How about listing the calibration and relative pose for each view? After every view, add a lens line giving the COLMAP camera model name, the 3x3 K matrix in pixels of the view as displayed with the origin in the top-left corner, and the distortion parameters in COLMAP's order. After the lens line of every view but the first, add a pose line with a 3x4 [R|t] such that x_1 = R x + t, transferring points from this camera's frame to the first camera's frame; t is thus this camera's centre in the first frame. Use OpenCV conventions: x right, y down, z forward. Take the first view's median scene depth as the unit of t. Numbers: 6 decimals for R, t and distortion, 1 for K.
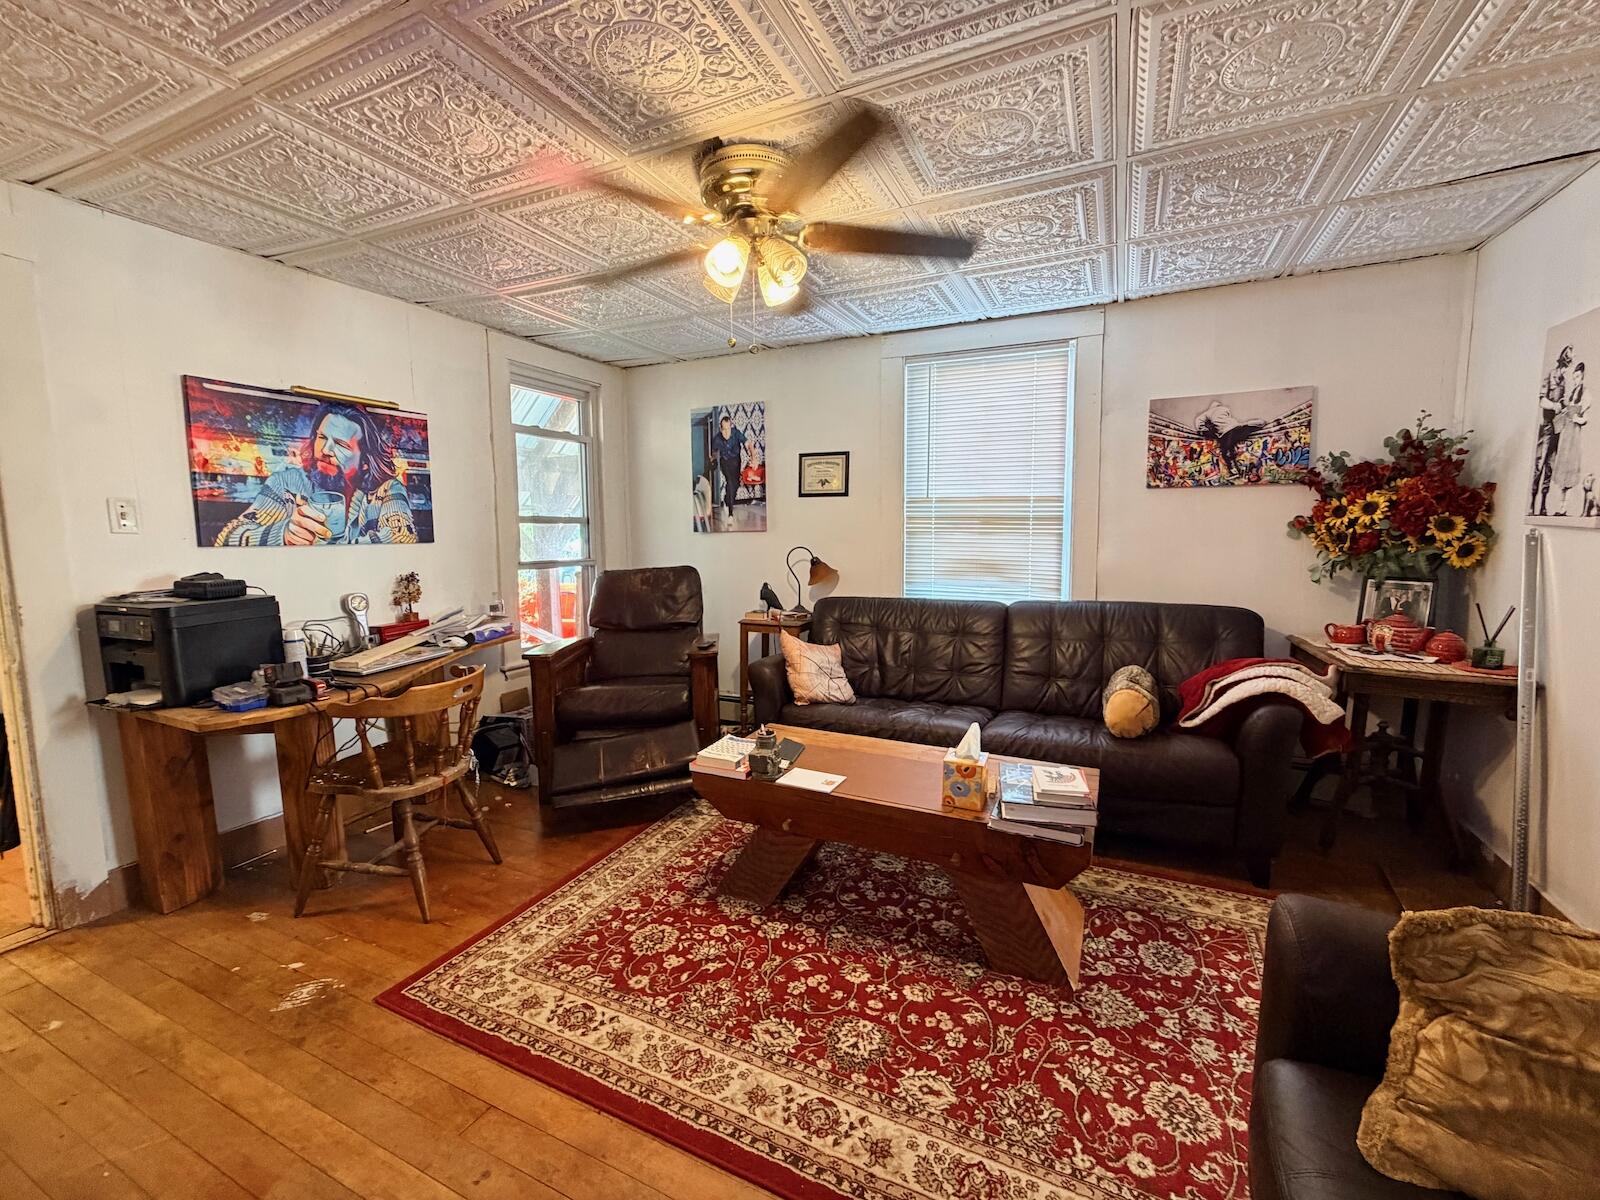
lens RADIAL K [[673.7, 0, 800.0], [0, 673.7, 600.0], [0, 0, 1]] dist [0.012990, -0.000199]
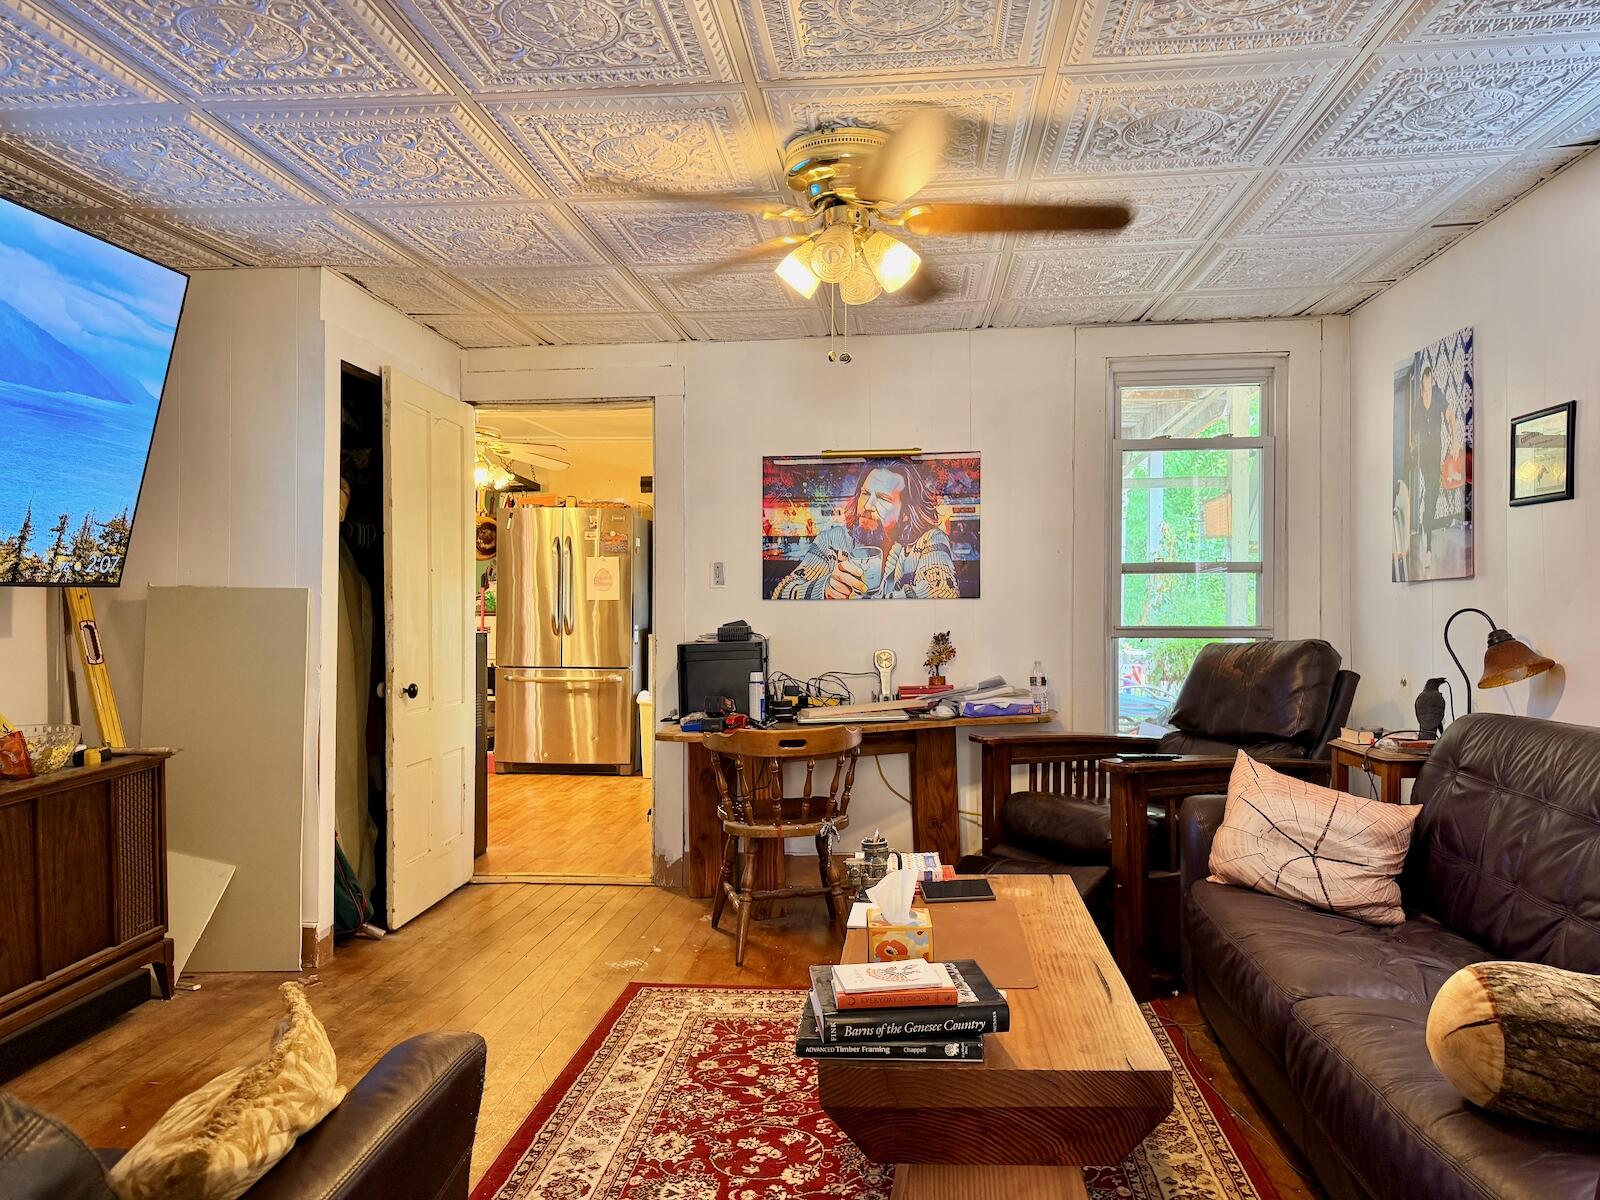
lens RADIAL K [[1139.4, 0, 800.0], [0, 1139.4, 600.0], [0, 0, 1]] dist [0.142230, -0.198438]
pose [[0.340265, 0.002186, -0.940327, 0.861594], [-0.092503, 0.995225, -0.031159, -0.019520], [0.935769, 0.097585, 0.338843, 0.346609]]
